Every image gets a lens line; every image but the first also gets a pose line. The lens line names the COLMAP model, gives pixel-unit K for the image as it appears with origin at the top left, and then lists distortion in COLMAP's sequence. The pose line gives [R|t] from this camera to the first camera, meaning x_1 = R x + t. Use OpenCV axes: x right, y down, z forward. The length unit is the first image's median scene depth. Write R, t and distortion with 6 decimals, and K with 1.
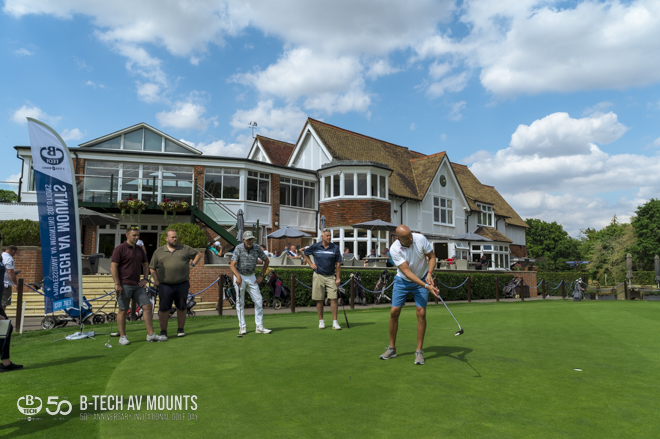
lens RADIAL K [[496.2, 0, 330.0], [0, 496.2, 219.5], [0, 0, 1]] dist [0.050573, -0.000584]
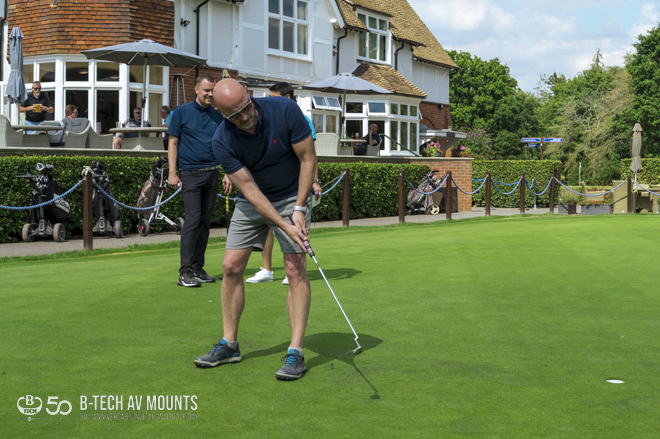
lens RADIAL K [[1077.0, 0, 330.0], [0, 1077.0, 219.5], [0, 0, 1]] dist [-0.192208, -0.072275]
pose [[0.962489, -0.014803, 0.270918, -0.001259], [-0.028970, 0.987196, 0.156862, 0.003684], [-0.269771, -0.158827, 0.949735, 0.046917]]
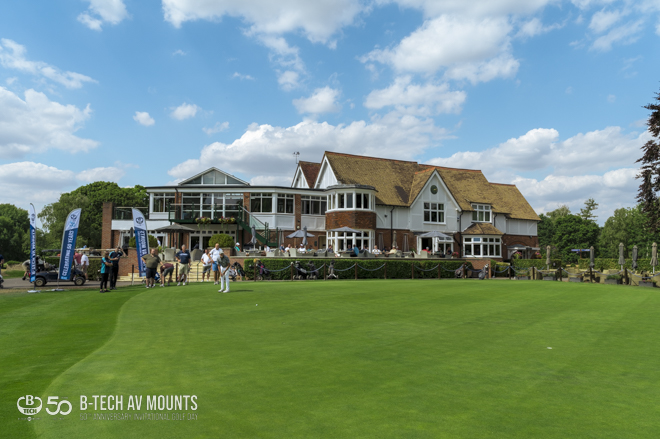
lens RADIAL K [[513.5, 0, 330.5], [0, 513.5, 205.8], [0, 0, 1]] dist [0.032971, -0.000360]
pose [[0.962857, -0.026502, -0.268709, 0.372985], [0.029125, 0.999559, 0.005778, -0.058023], [0.268437, -0.013389, 0.963204, -0.433065]]
